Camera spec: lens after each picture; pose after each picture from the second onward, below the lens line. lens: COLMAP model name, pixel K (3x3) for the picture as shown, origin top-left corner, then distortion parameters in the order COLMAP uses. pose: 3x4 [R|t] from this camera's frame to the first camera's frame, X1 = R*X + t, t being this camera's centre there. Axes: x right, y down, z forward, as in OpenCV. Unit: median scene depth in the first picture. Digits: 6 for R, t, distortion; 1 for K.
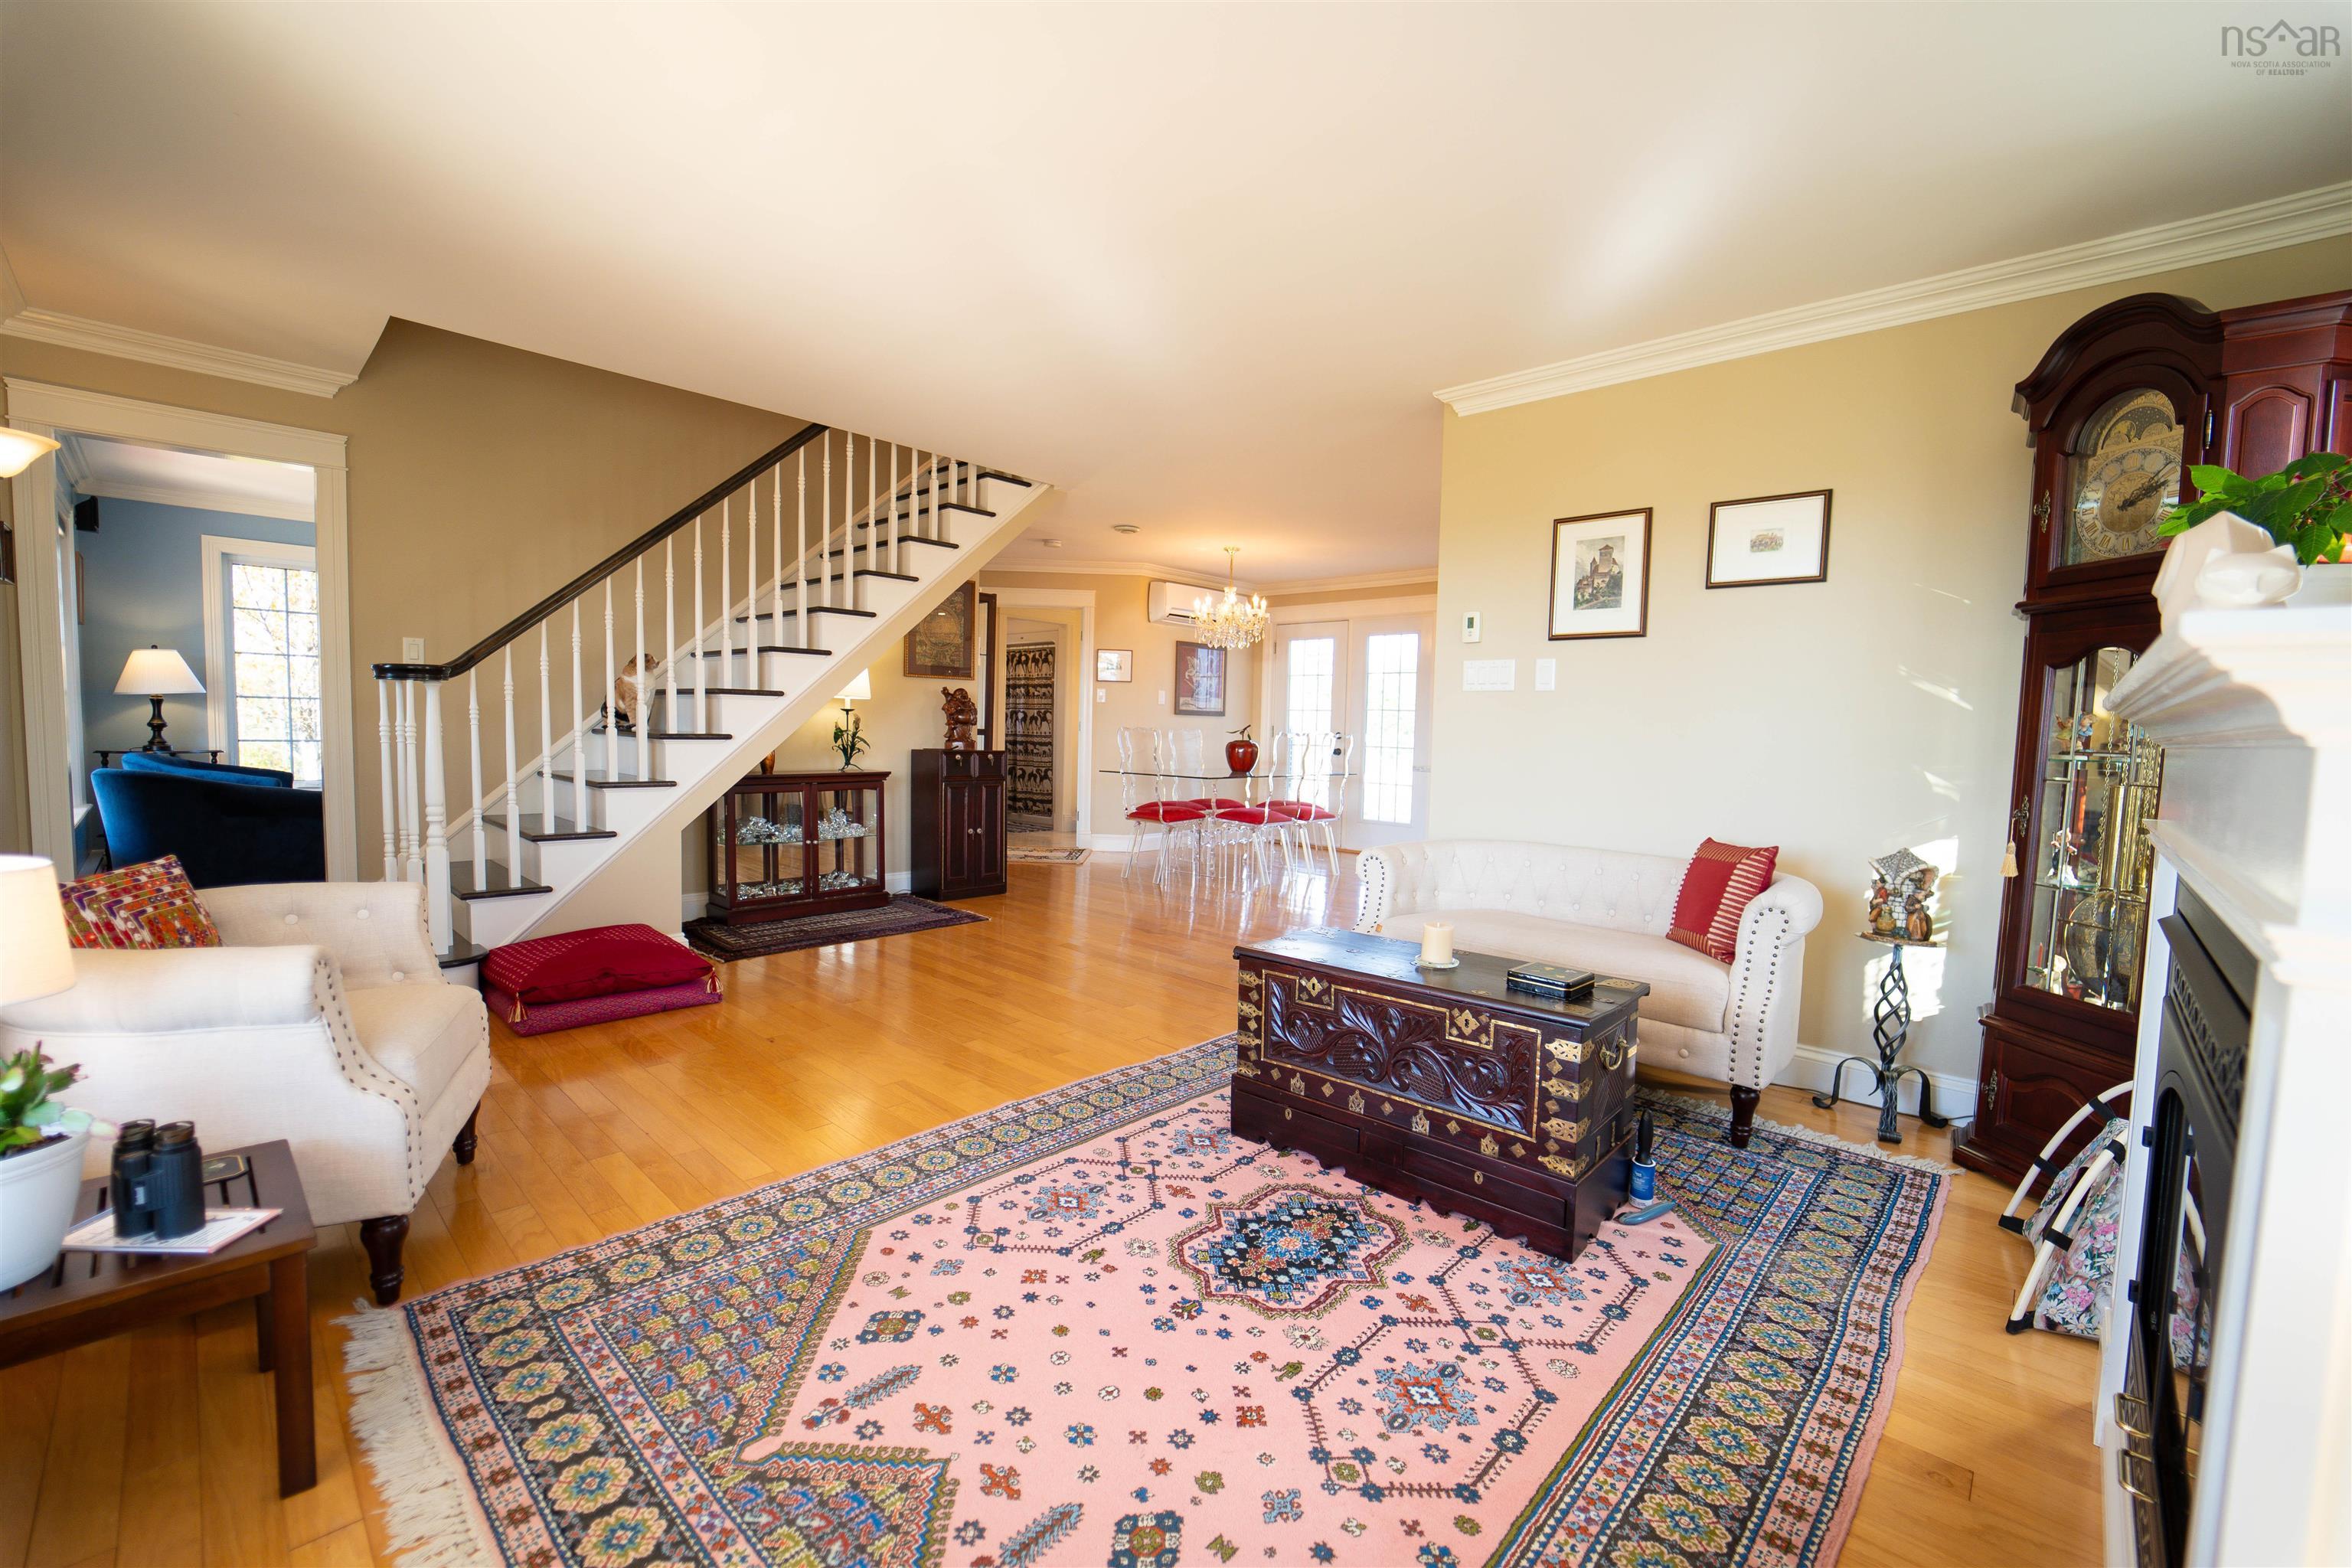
lens RADIAL K [[959.0, 0, 1182.0], [0, 959.0, 792.9], [0, 0, 1]] dist [-0.017354, -0.000022]
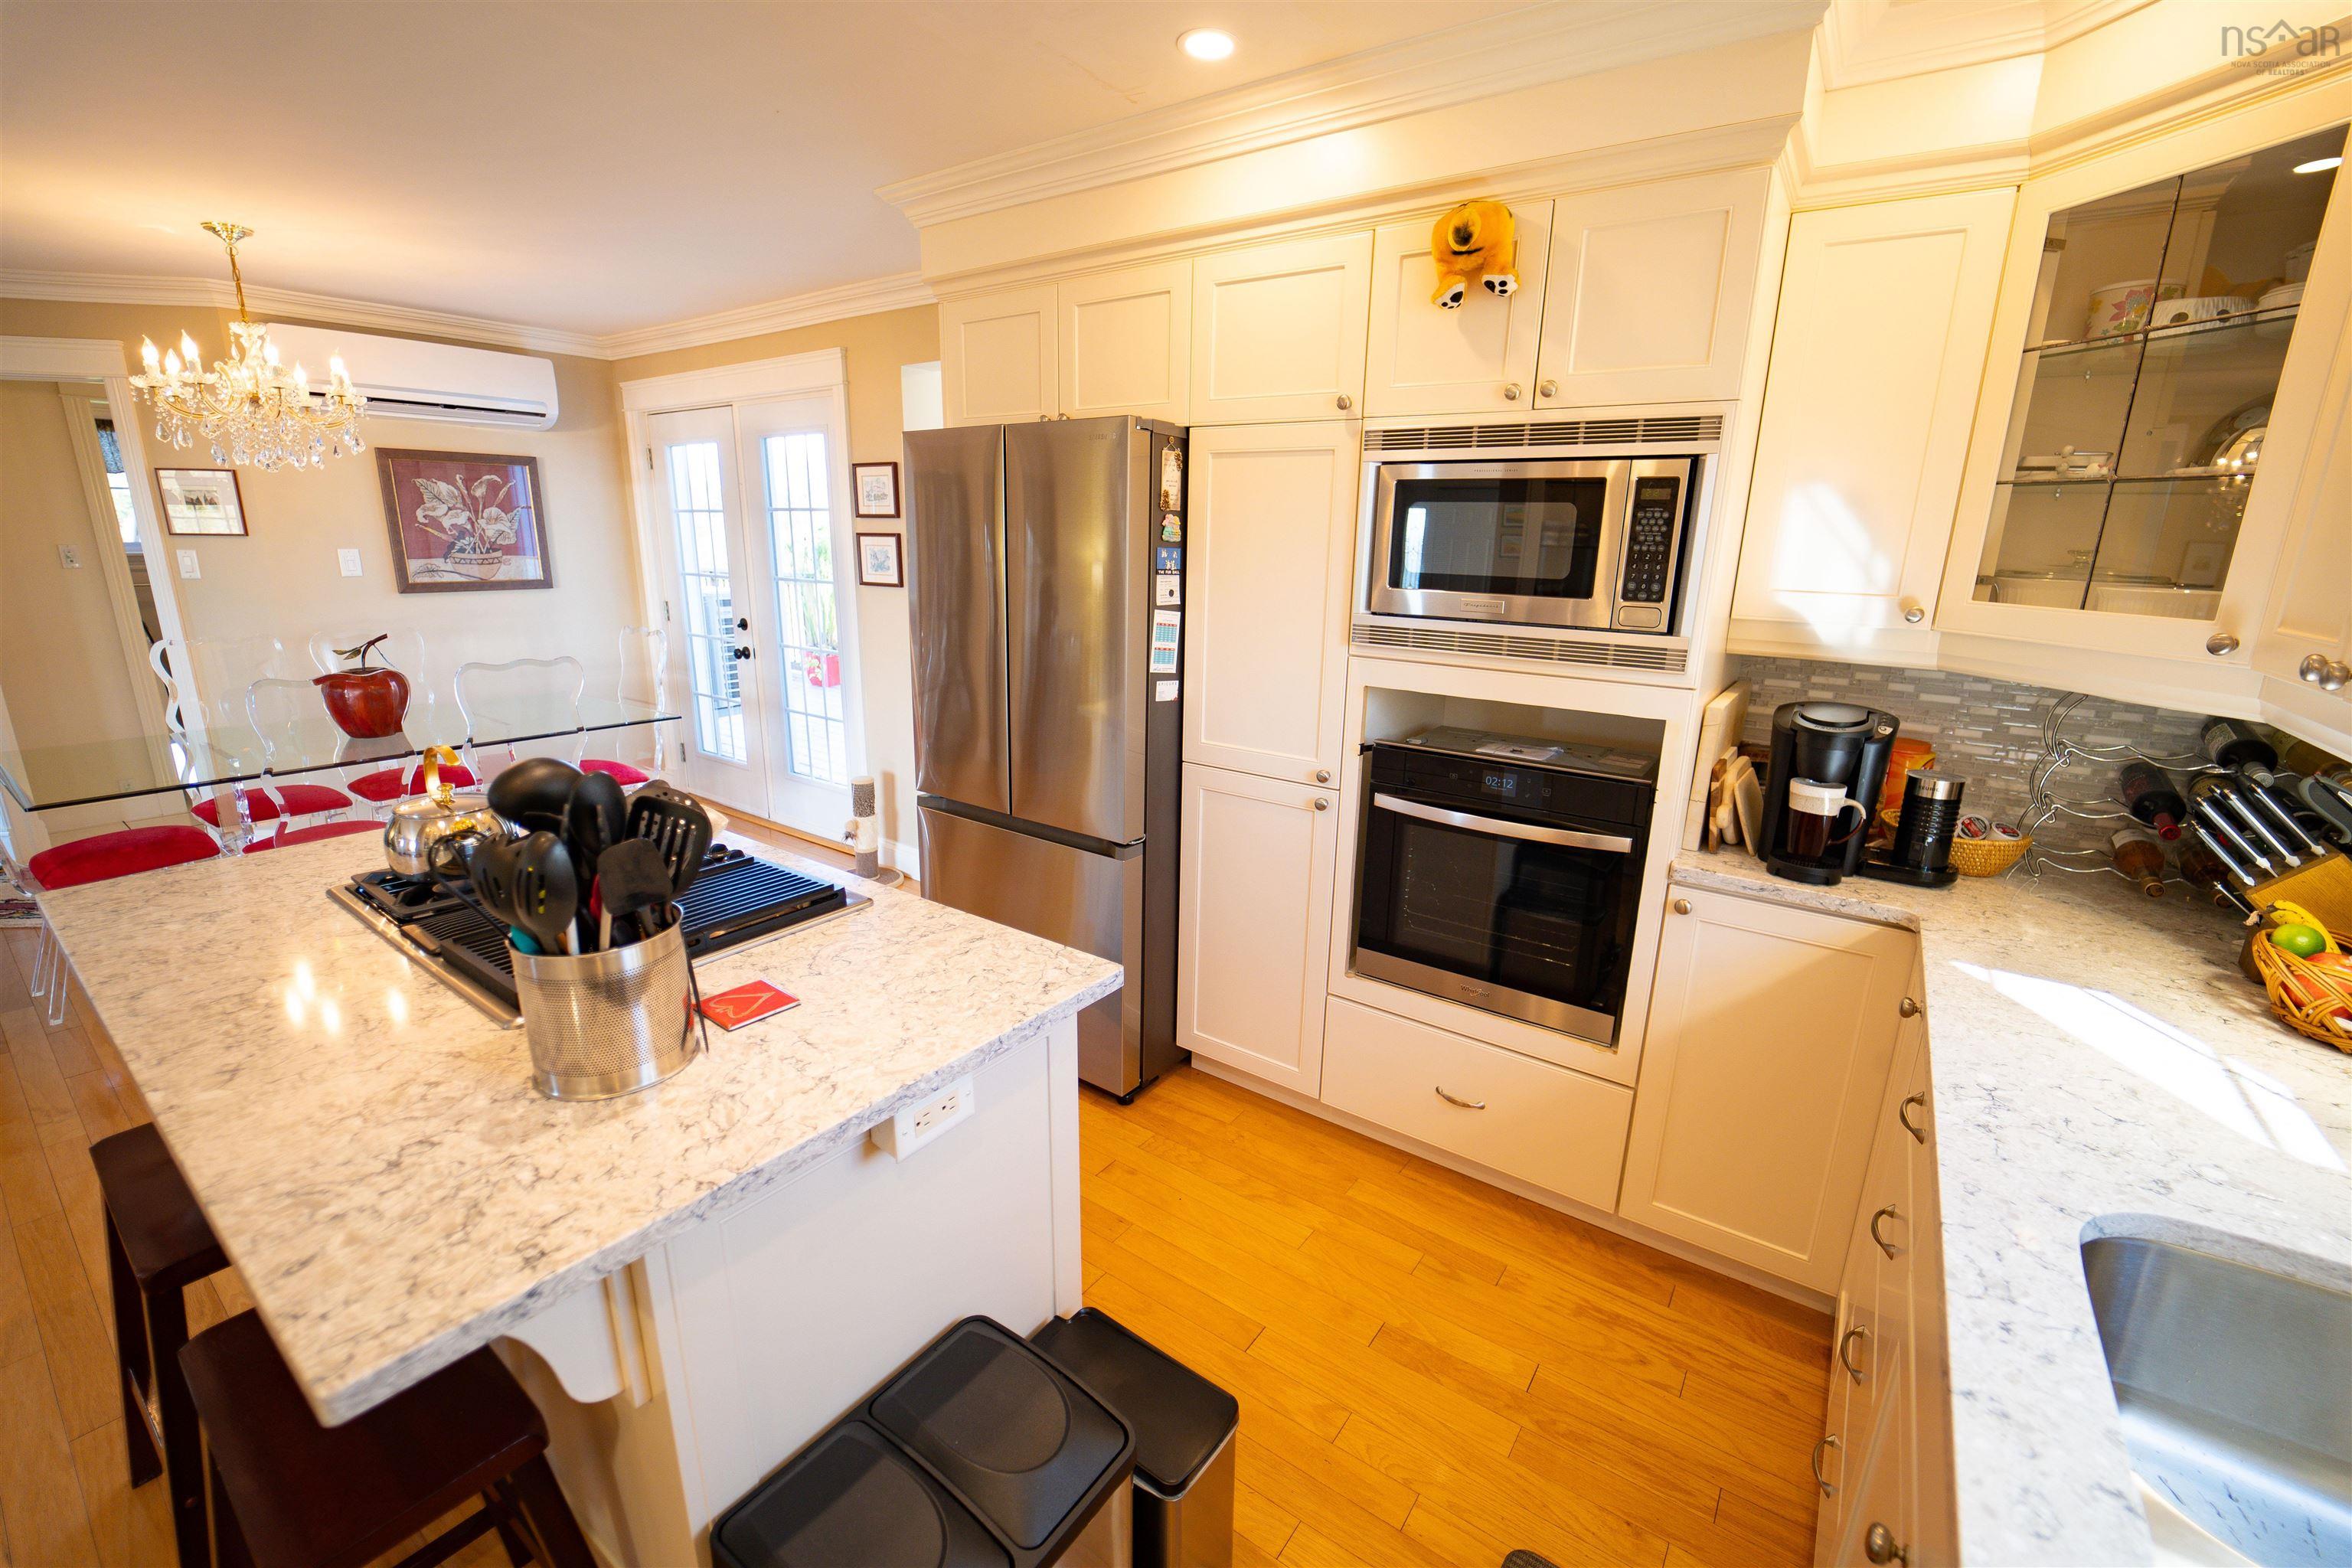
lens RADIAL K [[959.0, 0, 1182.0], [0, 959.0, 792.9], [0, 0, 1]] dist [-0.017354, -0.000022]
pose [[0.991244, -0.039734, 0.125923, 1.470096], [0.014392, 0.980480, 0.196094, -0.294416], [-0.131256, -0.192564, 0.972466, 1.734779]]
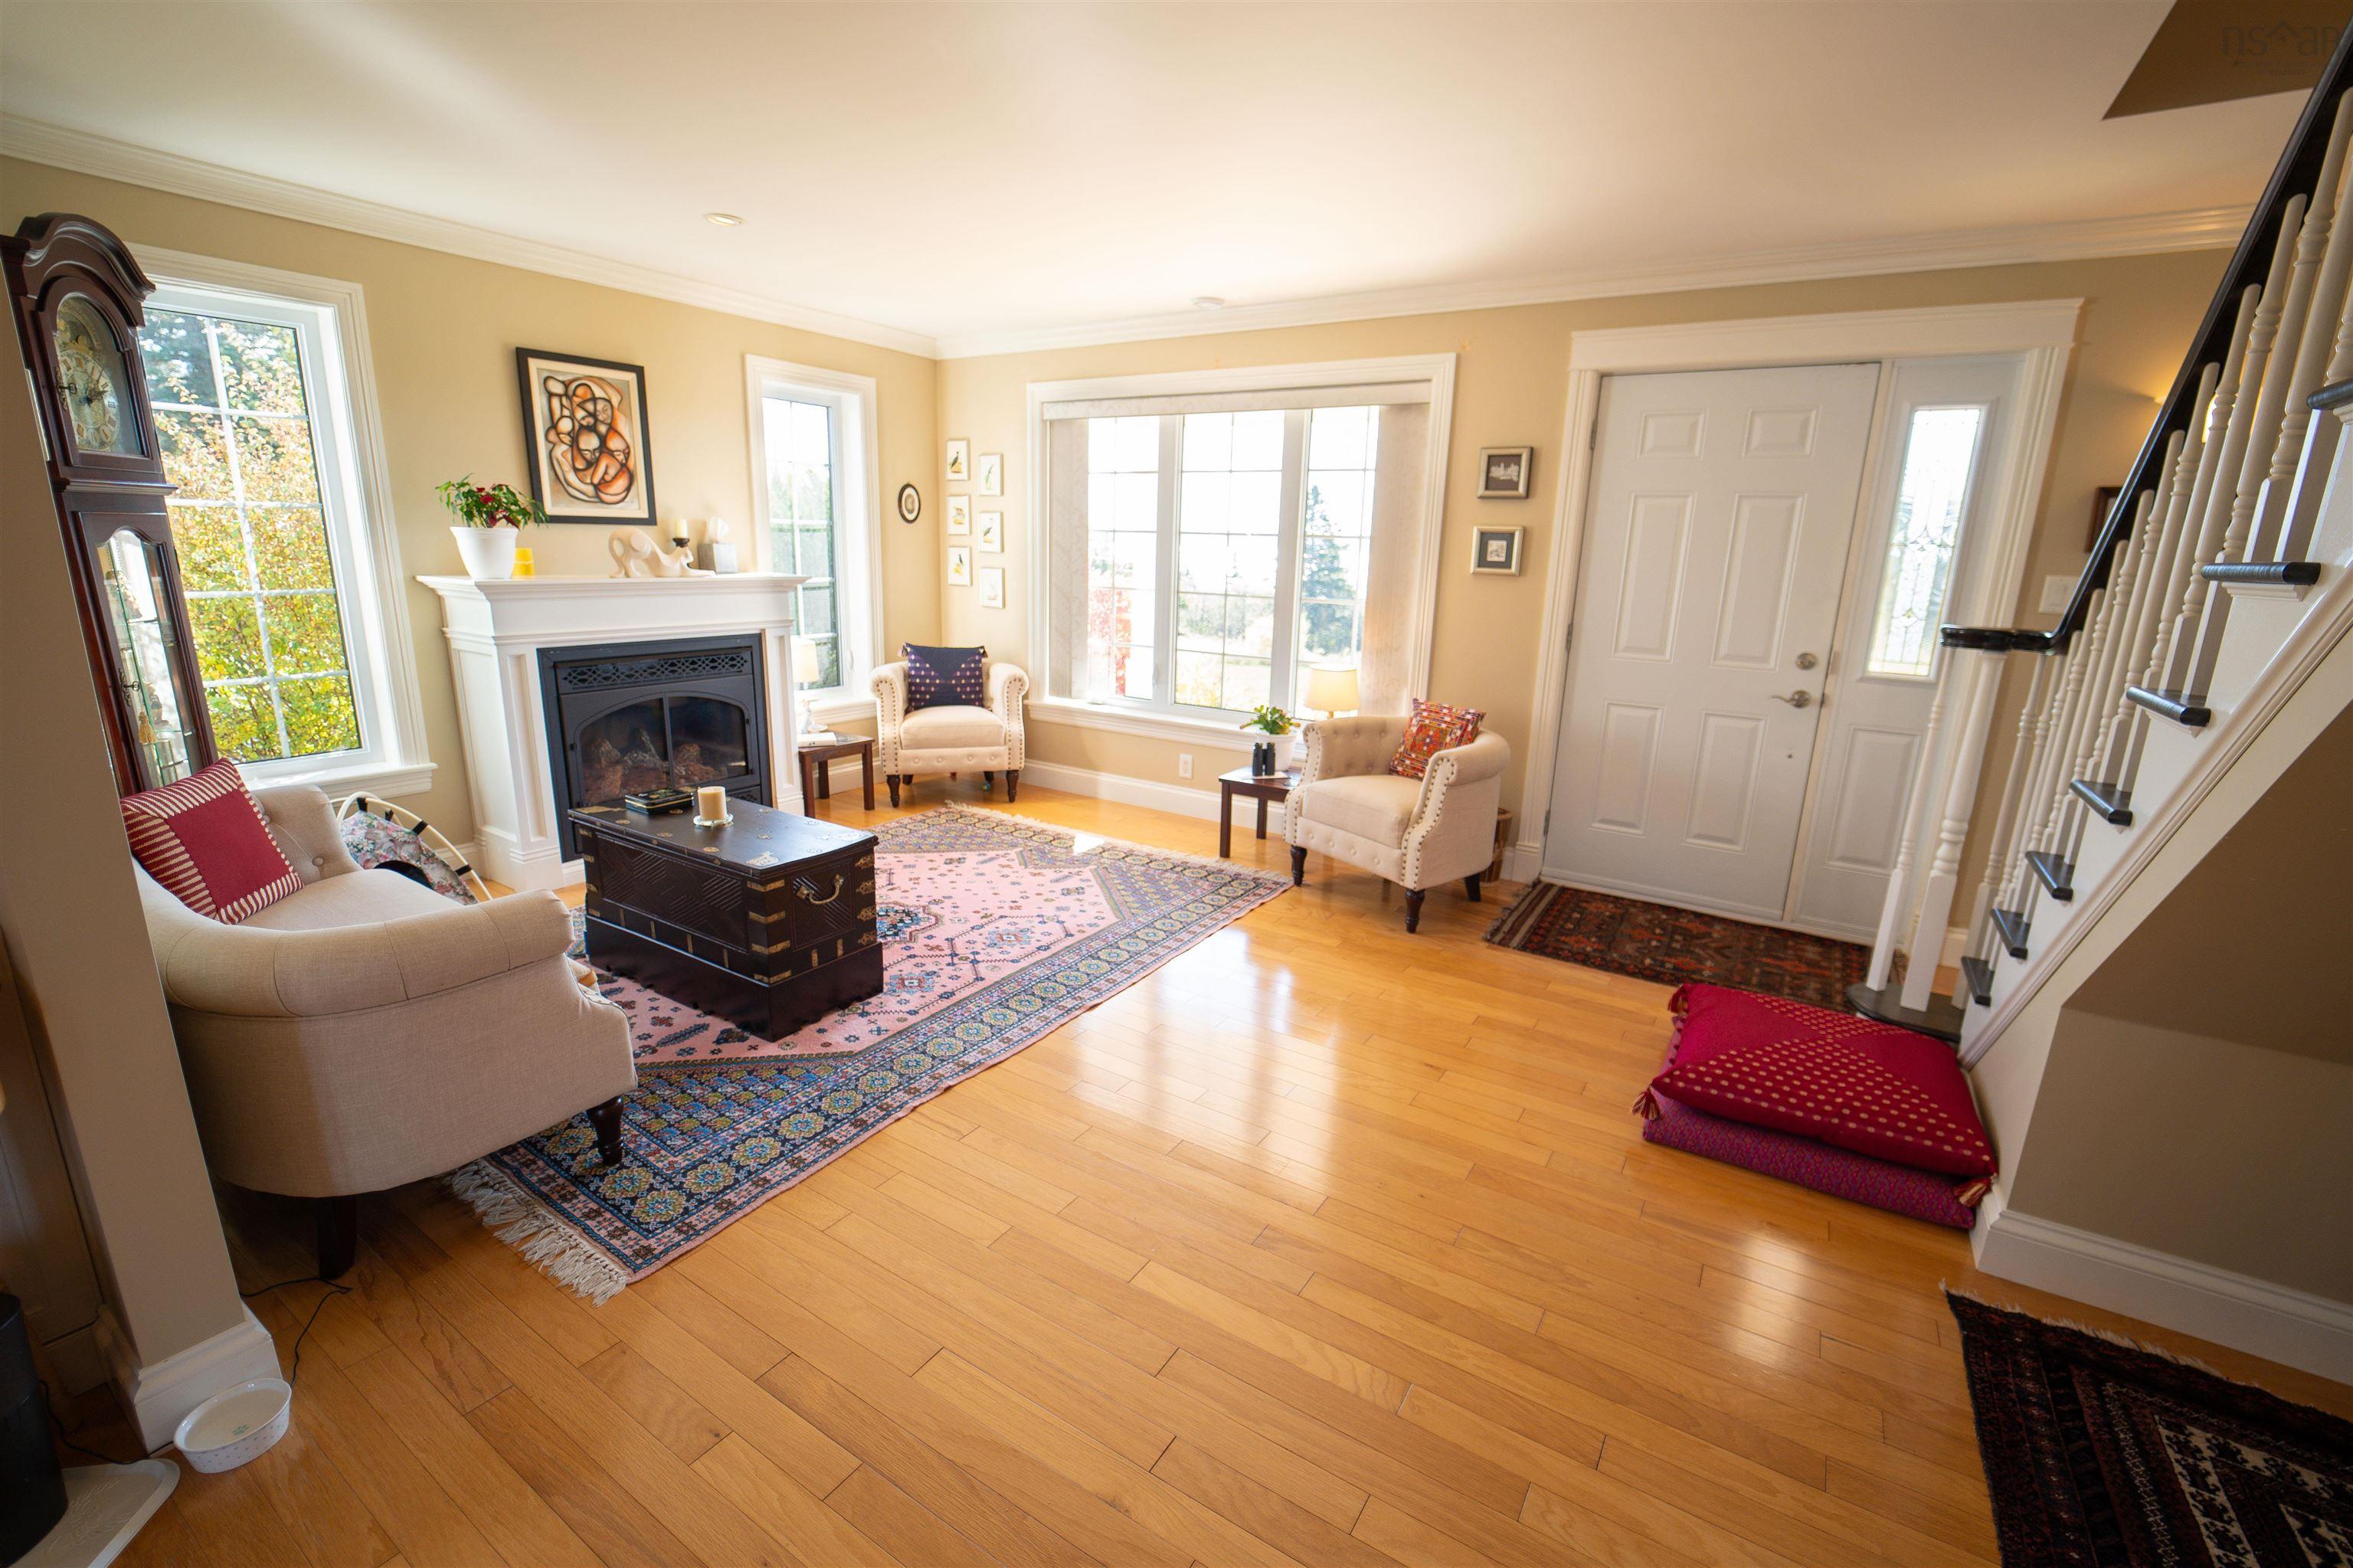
lens RADIAL K [[1000.4, 0, 1176.5], [0, 1000.4, 784.0], [0, 0, 1]] dist [-0.018660, 0.000034]
pose [[-0.981781, -0.011290, -0.189678, -0.082176], [-0.068328, 0.952435, 0.296981, -0.332831], [0.177303, 0.304531, -0.935855, 2.689174]]
